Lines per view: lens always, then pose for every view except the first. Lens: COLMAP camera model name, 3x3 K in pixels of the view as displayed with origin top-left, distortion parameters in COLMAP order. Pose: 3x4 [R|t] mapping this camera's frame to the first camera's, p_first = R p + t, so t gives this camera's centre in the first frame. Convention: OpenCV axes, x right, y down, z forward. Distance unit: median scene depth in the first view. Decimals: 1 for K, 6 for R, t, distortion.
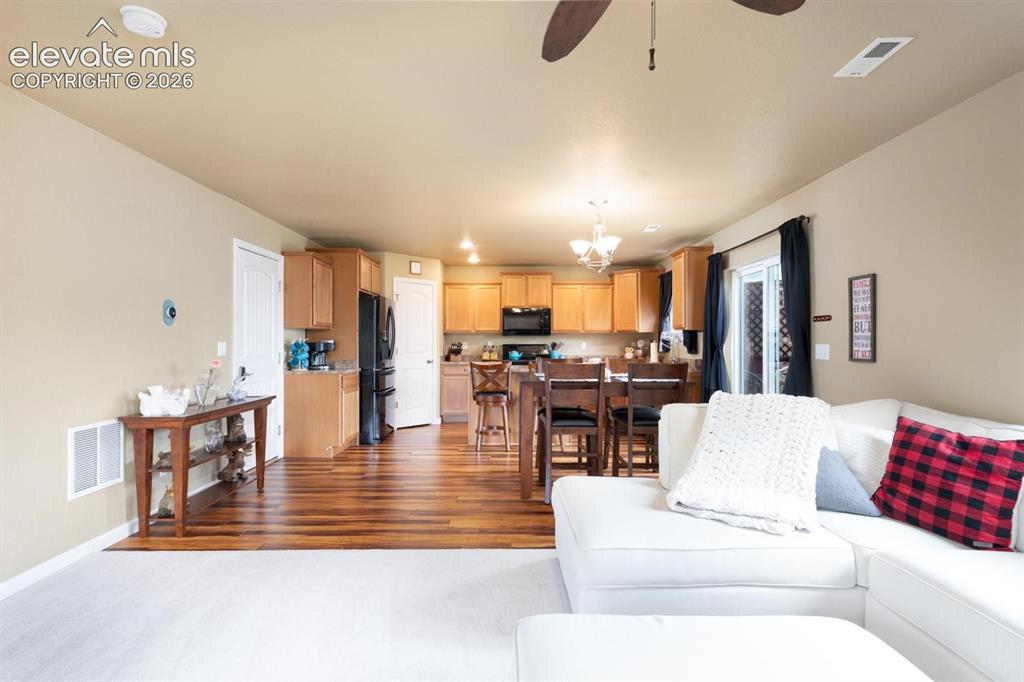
lens RADIAL K [[552.0, 0, 512.0], [0, 552.0, 341.0], [0, 0, 1]] dist [0.000009, -0.000003]
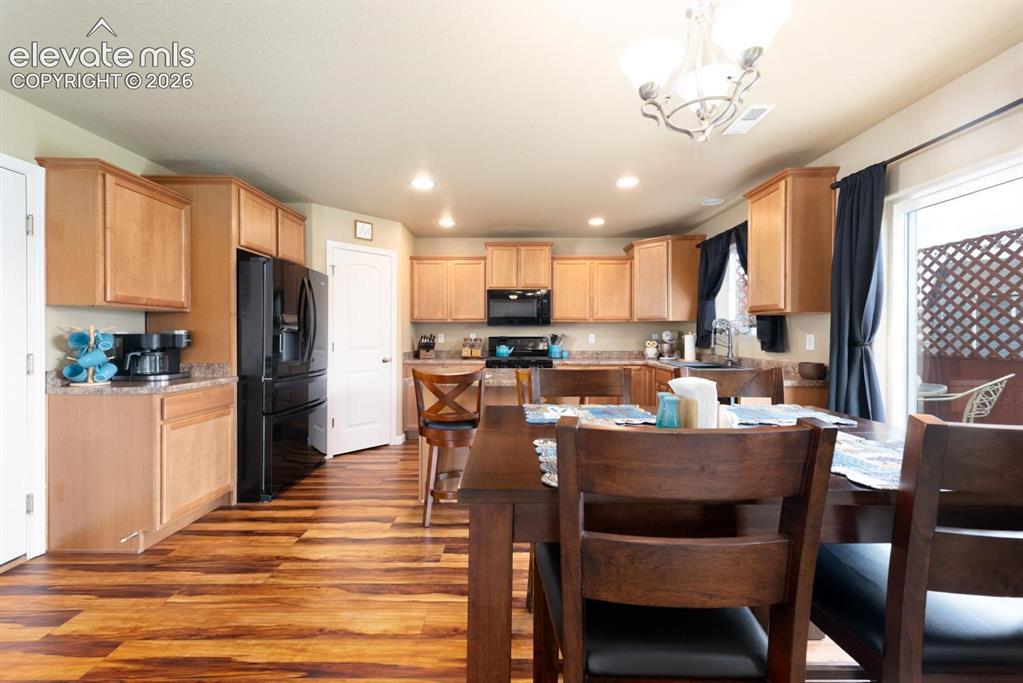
lens RADIAL K [[417.0, 0, 511.5], [0, 417.0, 341.5], [0, 0, 1]] dist [-0.000166, -0.000063]
pose [[0.999967, 0.001032, -0.008017, 0.021427], [-0.000878, 0.999817, 0.019124, 0.001388], [0.008035, -0.019116, 0.999785, 0.430548]]
